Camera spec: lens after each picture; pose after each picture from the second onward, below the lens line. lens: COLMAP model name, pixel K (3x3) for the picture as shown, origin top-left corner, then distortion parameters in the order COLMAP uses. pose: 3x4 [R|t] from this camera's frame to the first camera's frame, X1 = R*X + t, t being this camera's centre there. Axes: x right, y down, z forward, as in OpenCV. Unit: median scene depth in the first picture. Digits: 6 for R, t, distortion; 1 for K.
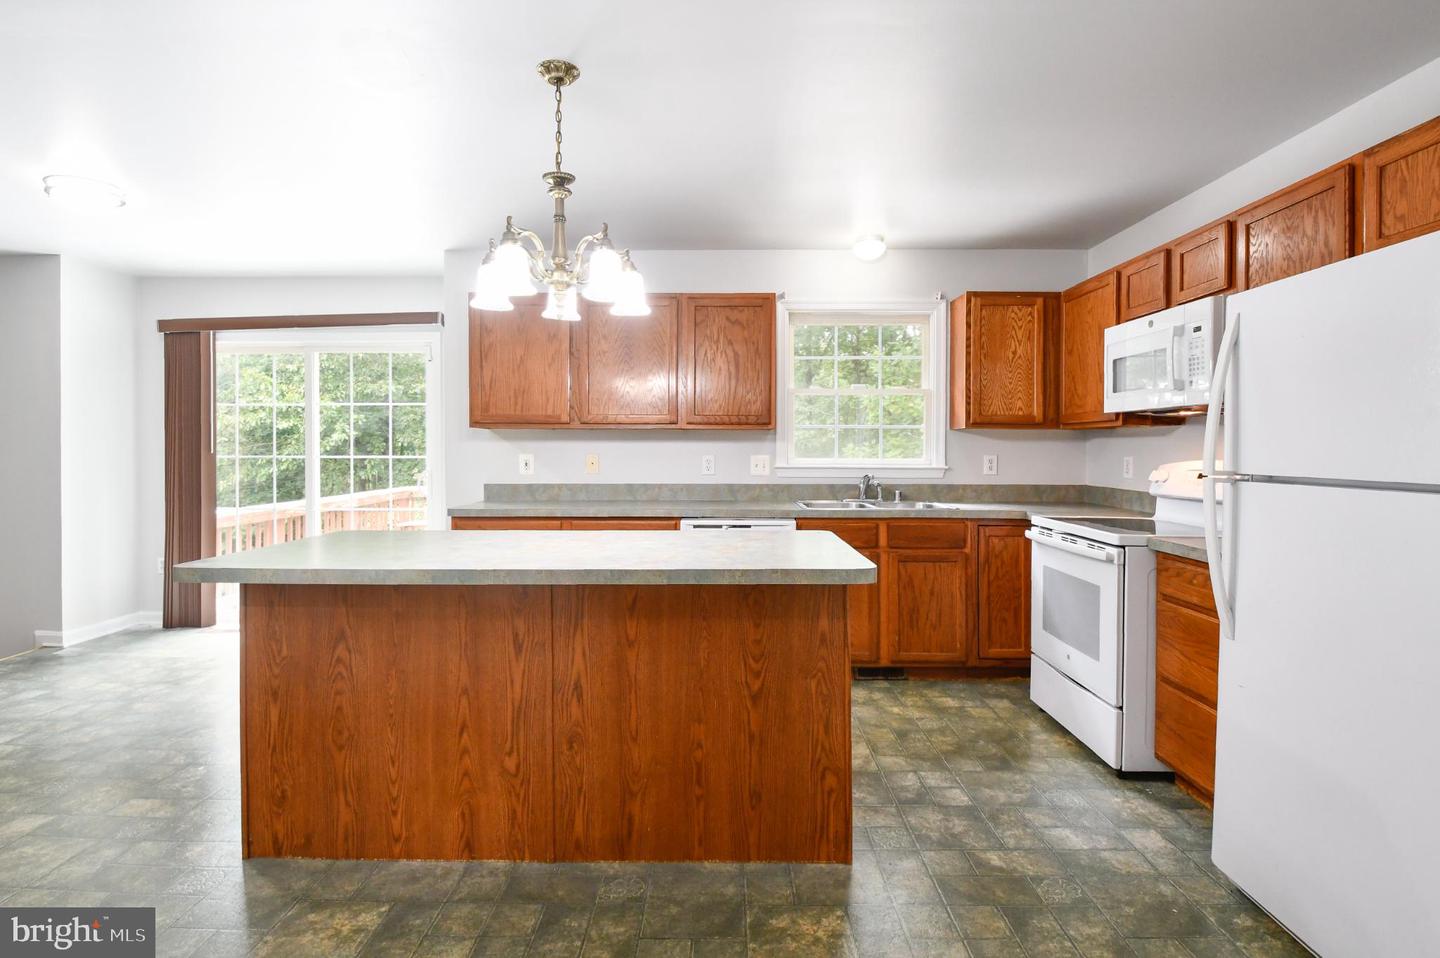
lens RADIAL K [[693.0, 0, 721.4], [0, 693.0, 470.8], [0, 0, 1]] dist [0.000385, -0.000180]
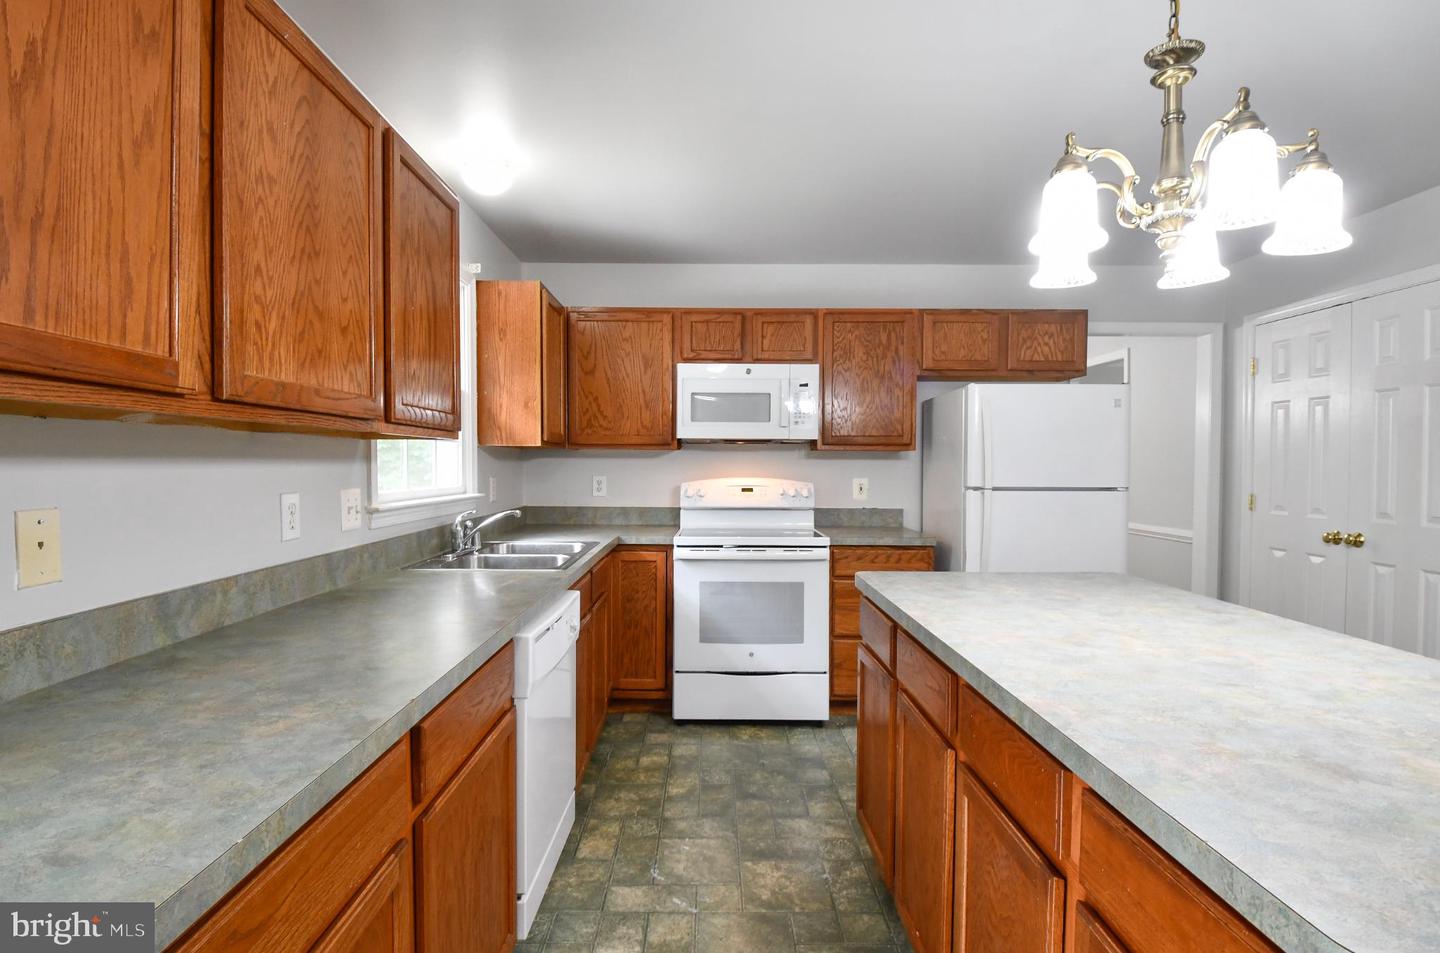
lens RADIAL K [[694.2, 0, 720.8], [0, 694.2, 472.4], [0, 0, 1]] dist [-0.004286, -0.005787]
pose [[0.002359, -0.015963, 0.999870, -0.550612], [0.029719, 0.999432, 0.015886, -0.042837], [-0.999556, 0.029678, 0.002832, 0.909574]]
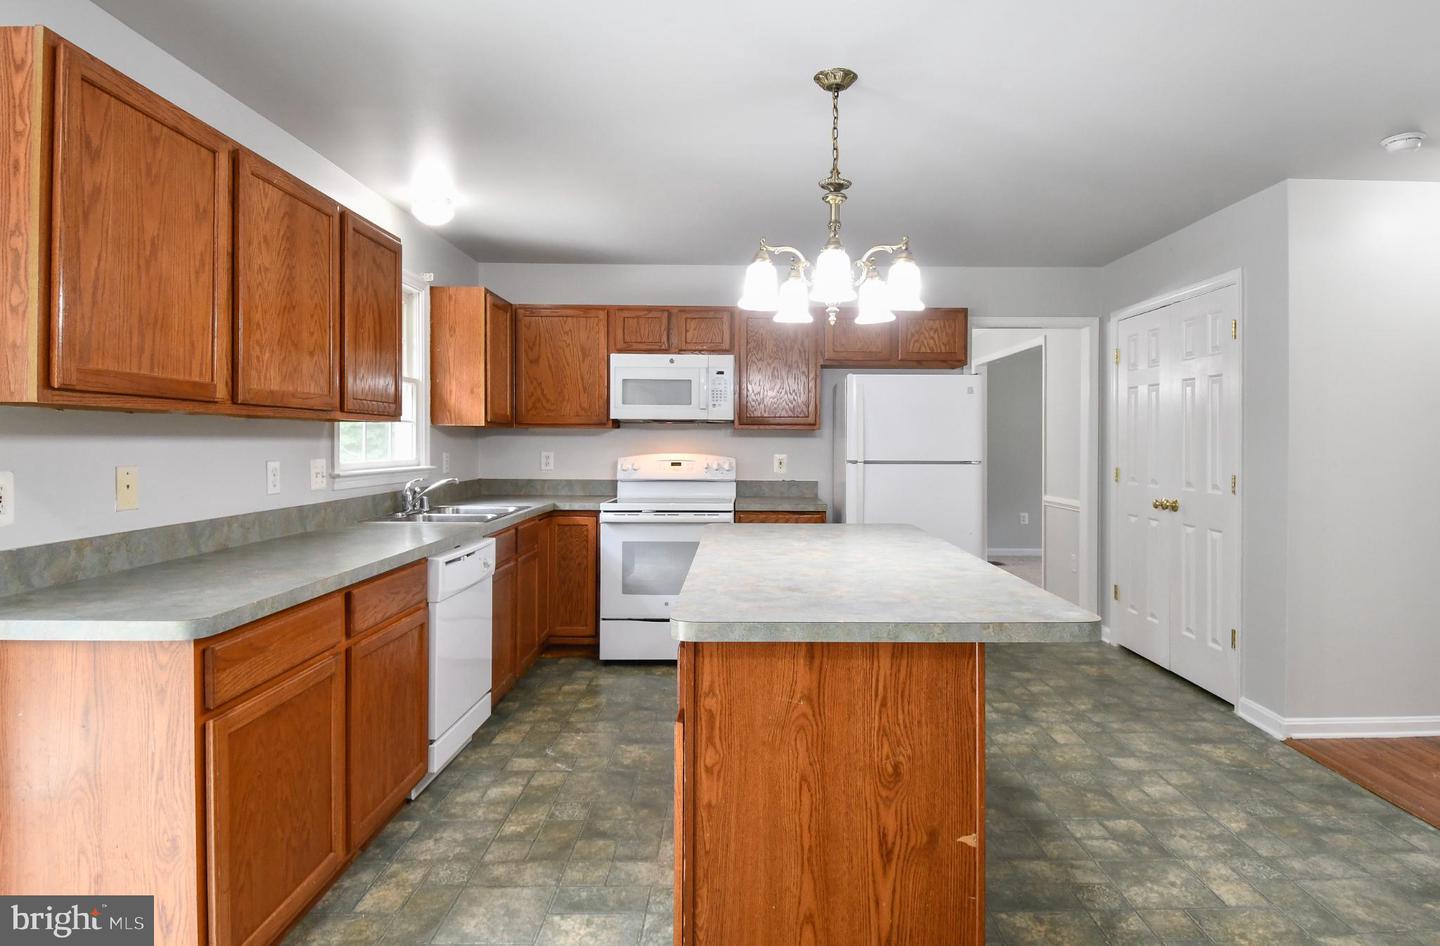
lens RADIAL K [[775.5, 0, 762.9], [0, 775.5, 439.3], [0, 0, 1]] dist [-0.000582, 0.001667]
pose [[-0.014633, -0.000466, 0.999893, -0.864951], [0.028625, 0.999590, 0.000885, -0.037472], [-0.999483, 0.028635, -0.014613, 0.724985]]
